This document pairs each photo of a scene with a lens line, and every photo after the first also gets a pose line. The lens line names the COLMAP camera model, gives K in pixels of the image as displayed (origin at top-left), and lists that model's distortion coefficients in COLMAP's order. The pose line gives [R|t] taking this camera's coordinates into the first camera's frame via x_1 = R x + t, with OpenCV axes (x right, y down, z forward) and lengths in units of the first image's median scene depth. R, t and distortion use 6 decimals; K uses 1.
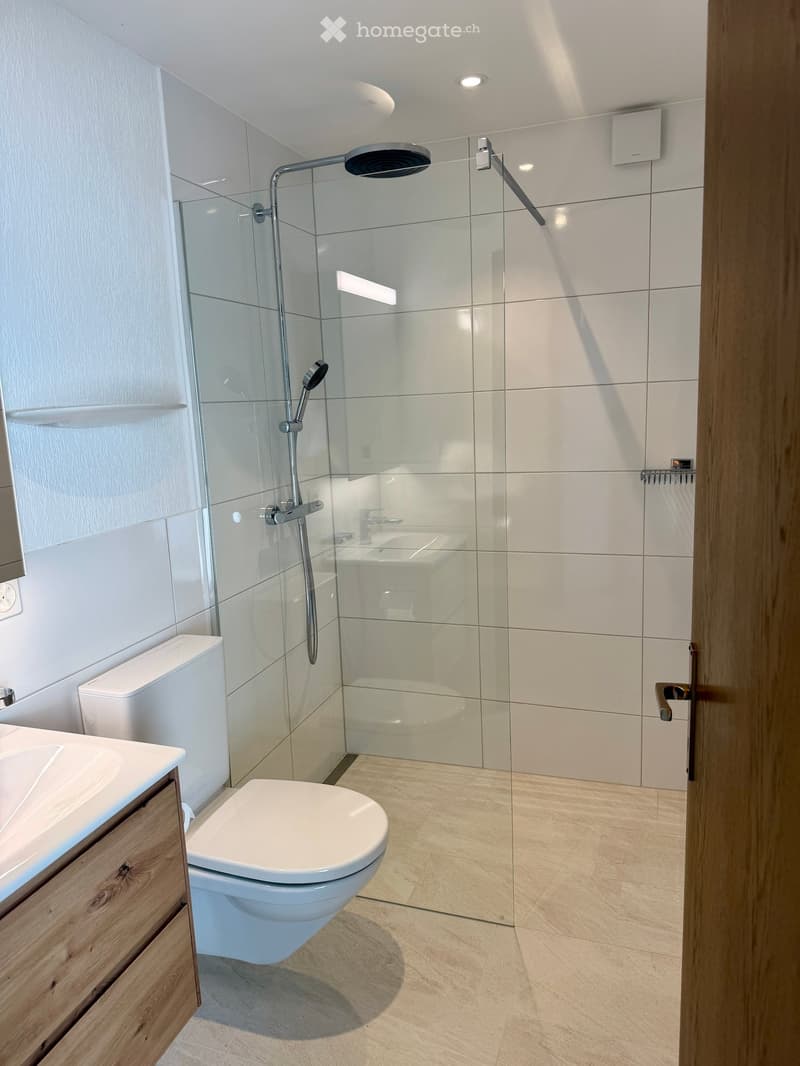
lens RADIAL K [[746.6, 0, 395.1], [0, 746.6, 519.2], [0, 0, 1]] dist [0.105031, -0.153212]
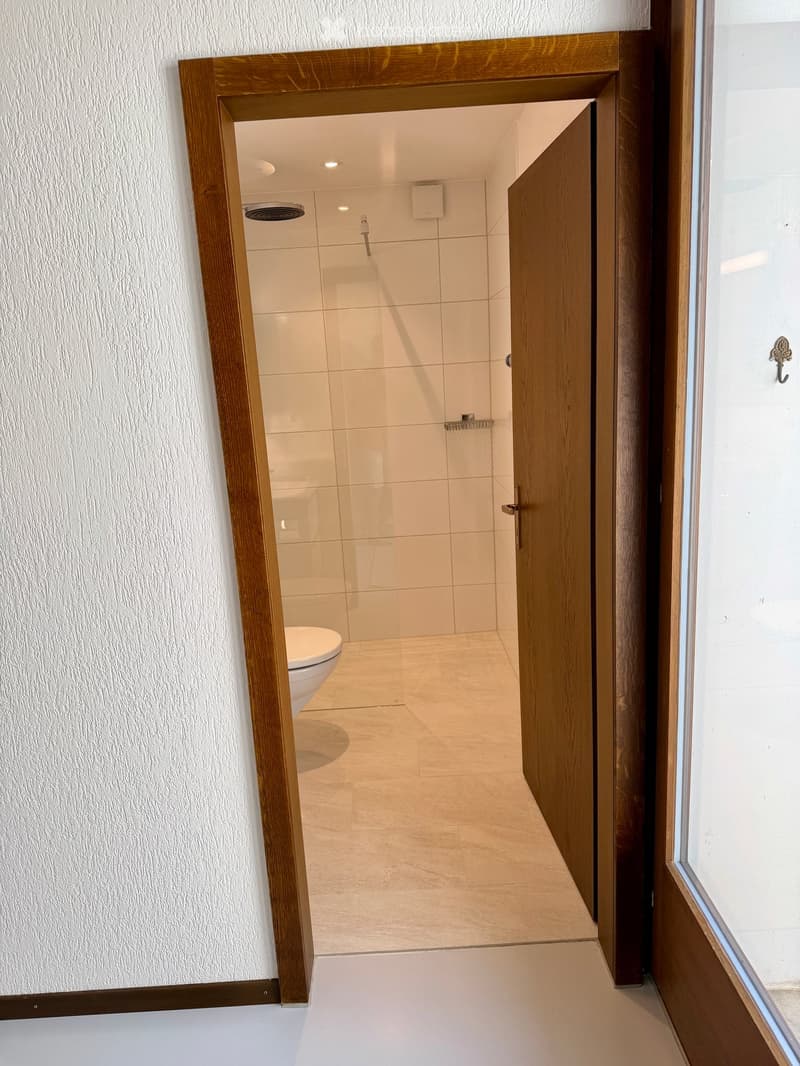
lens RADIAL K [[746.6, 0, 395.1], [0, 746.6, 519.2], [0, 0, 1]] dist [0.105031, -0.153212]
pose [[0.939782, -0.081577, 0.331895, -0.310022], [0.075651, 0.996660, 0.030760, 0.082385], [-0.333296, -0.003799, 0.942815, -0.425792]]
